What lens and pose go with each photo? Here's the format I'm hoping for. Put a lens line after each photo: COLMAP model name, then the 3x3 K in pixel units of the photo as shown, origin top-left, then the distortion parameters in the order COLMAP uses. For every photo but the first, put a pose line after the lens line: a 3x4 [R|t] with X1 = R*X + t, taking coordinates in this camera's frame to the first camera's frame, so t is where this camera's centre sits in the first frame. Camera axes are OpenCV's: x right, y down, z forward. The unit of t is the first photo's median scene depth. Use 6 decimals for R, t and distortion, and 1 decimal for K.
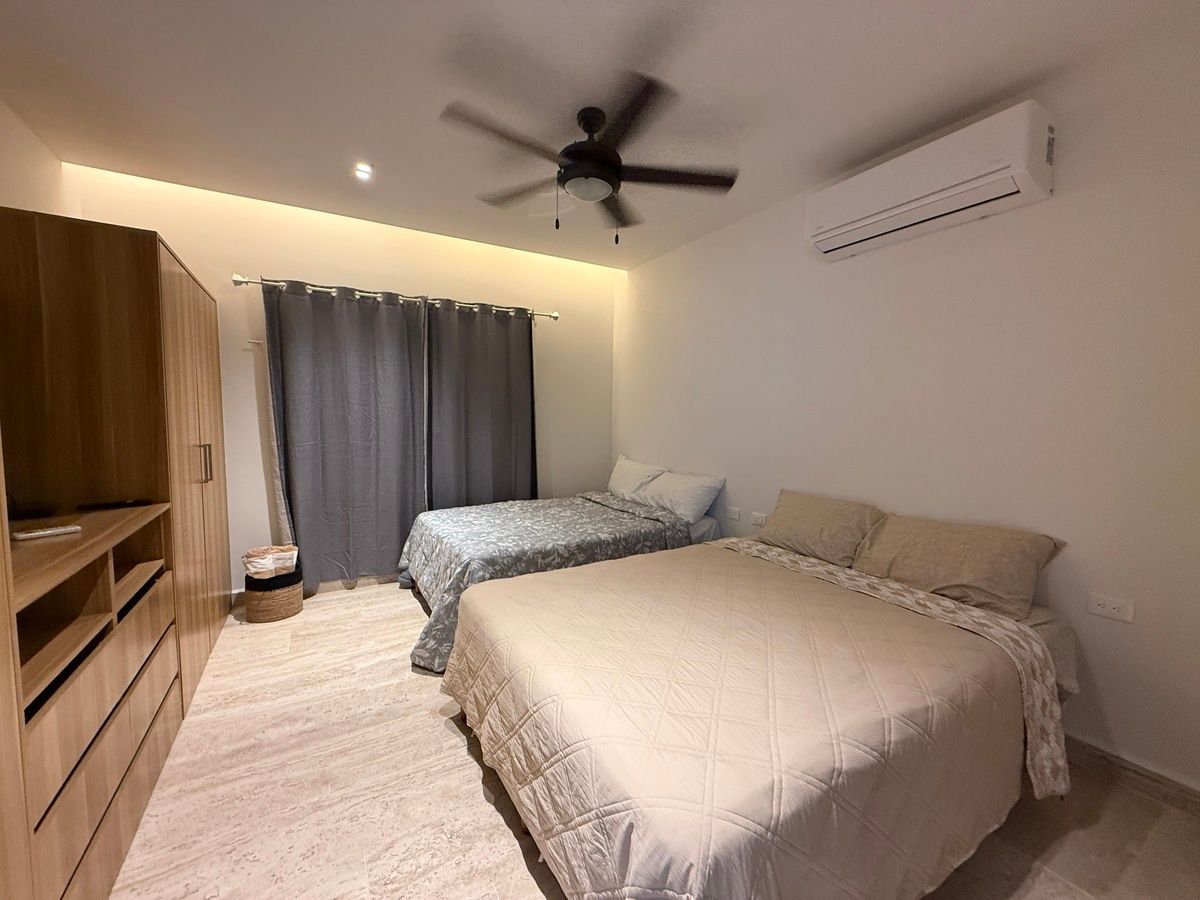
lens RADIAL K [[475.2, 0, 600.0], [0, 475.2, 450.0], [0, 0, 1]] dist [0.000096, -0.000009]
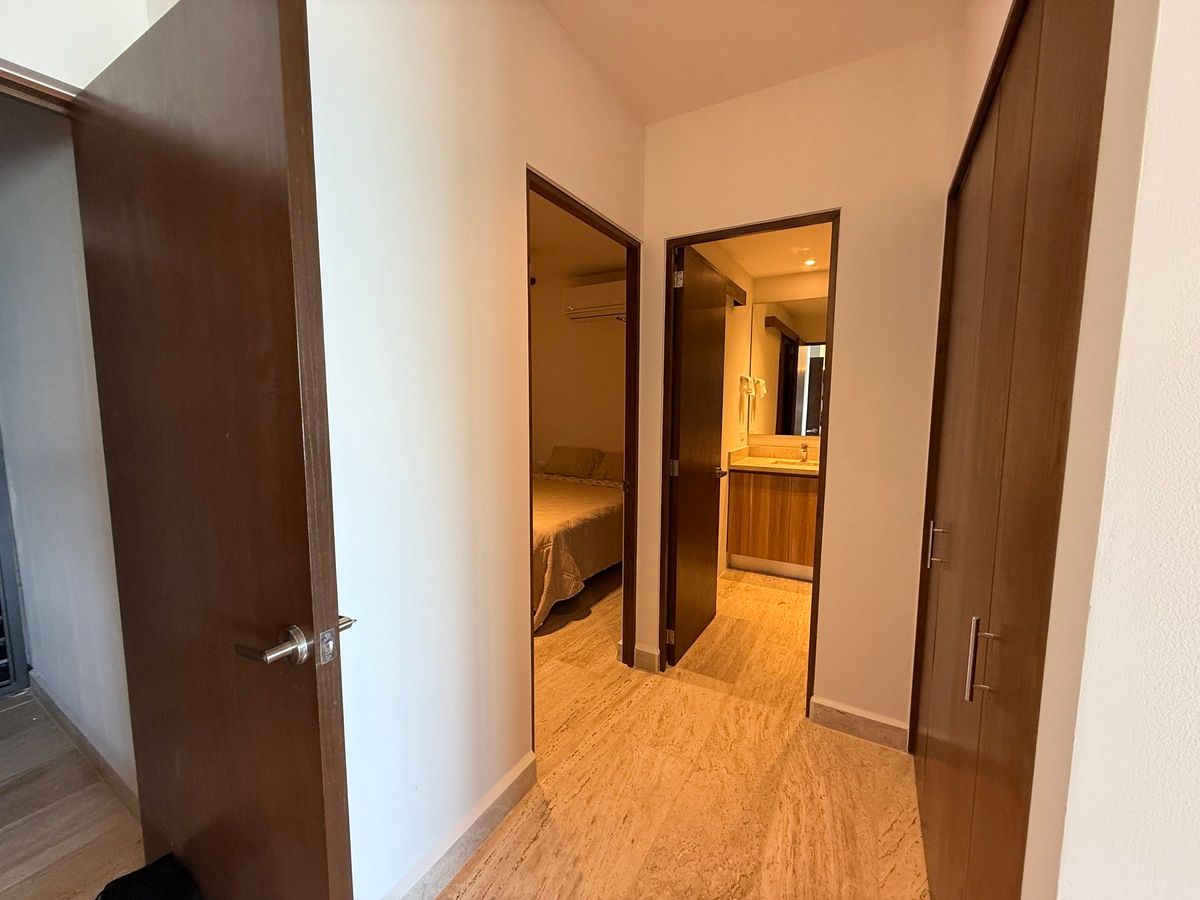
lens RADIAL K [[475.2, 0, 600.0], [0, 475.2, 450.0], [0, 0, 1]] dist [0.000096, -0.000009]
pose [[0.875550, -0.052573, 0.480258, -0.431719], [0.035542, 0.998377, 0.044495, 0.032694], [-0.481818, -0.021888, 0.875998, -0.852101]]
